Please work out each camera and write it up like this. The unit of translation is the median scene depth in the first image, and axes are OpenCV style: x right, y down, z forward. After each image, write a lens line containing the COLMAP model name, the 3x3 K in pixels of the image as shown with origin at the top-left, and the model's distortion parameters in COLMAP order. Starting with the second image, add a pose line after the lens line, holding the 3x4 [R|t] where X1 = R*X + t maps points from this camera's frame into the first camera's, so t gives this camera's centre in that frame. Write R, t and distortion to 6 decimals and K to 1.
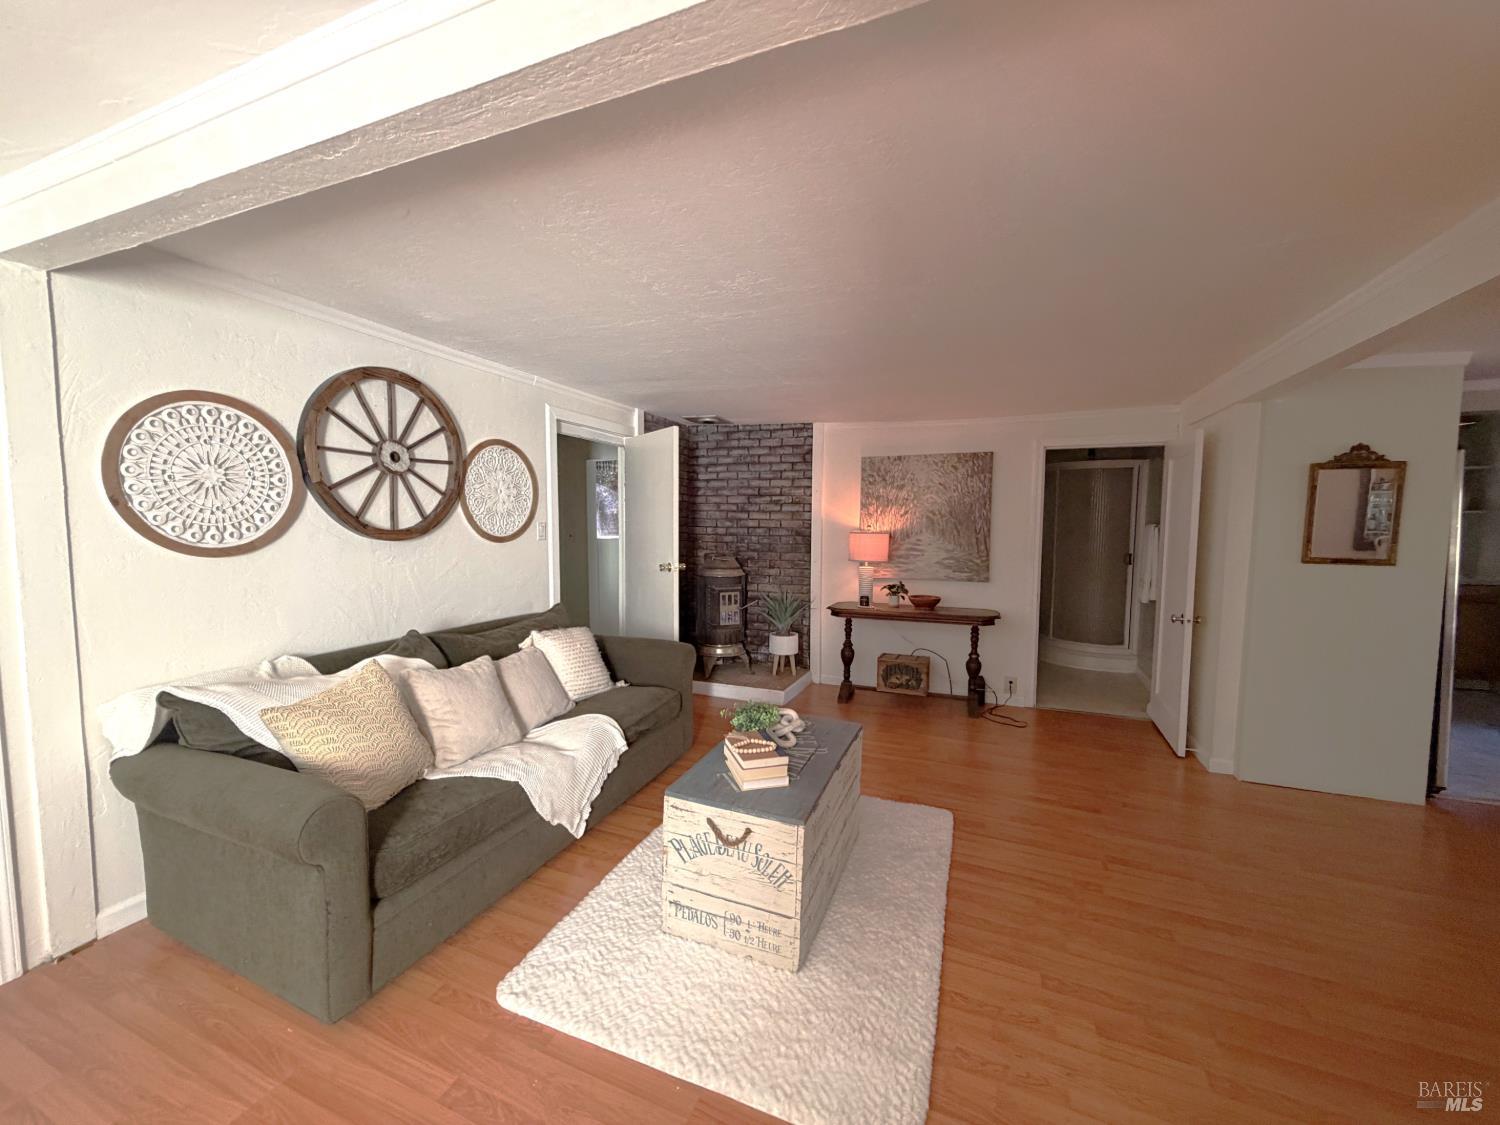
lens RADIAL K [[598.2, 0, 749.7], [0, 598.2, 562.2], [0, 0, 1]] dist [0.000855, 0.000071]
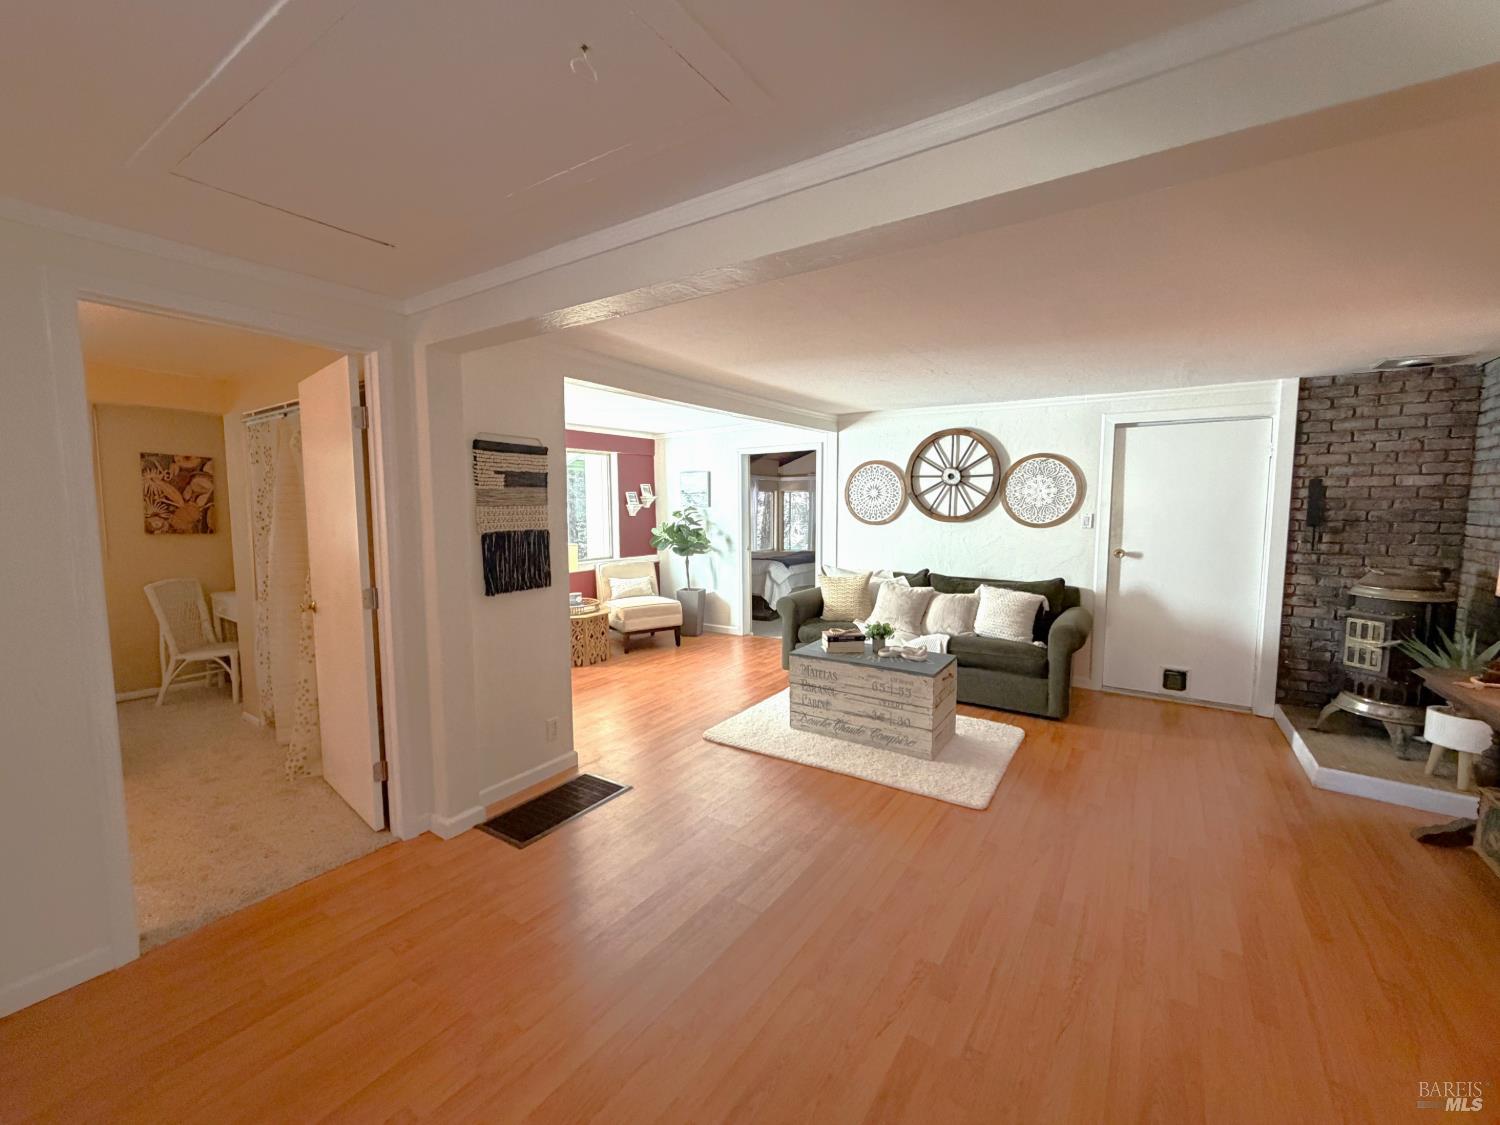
lens RADIAL K [[598.2, 0, 748.1], [0, 598.2, 557.2], [0, 0, 1]] dist [0.000855, 0.000071]
pose [[-0.201637, 0.073024, -0.976734, 1.427276], [-0.077529, 0.992898, 0.090238, -0.050660], [0.976387, 0.093920, -0.194544, 0.825900]]
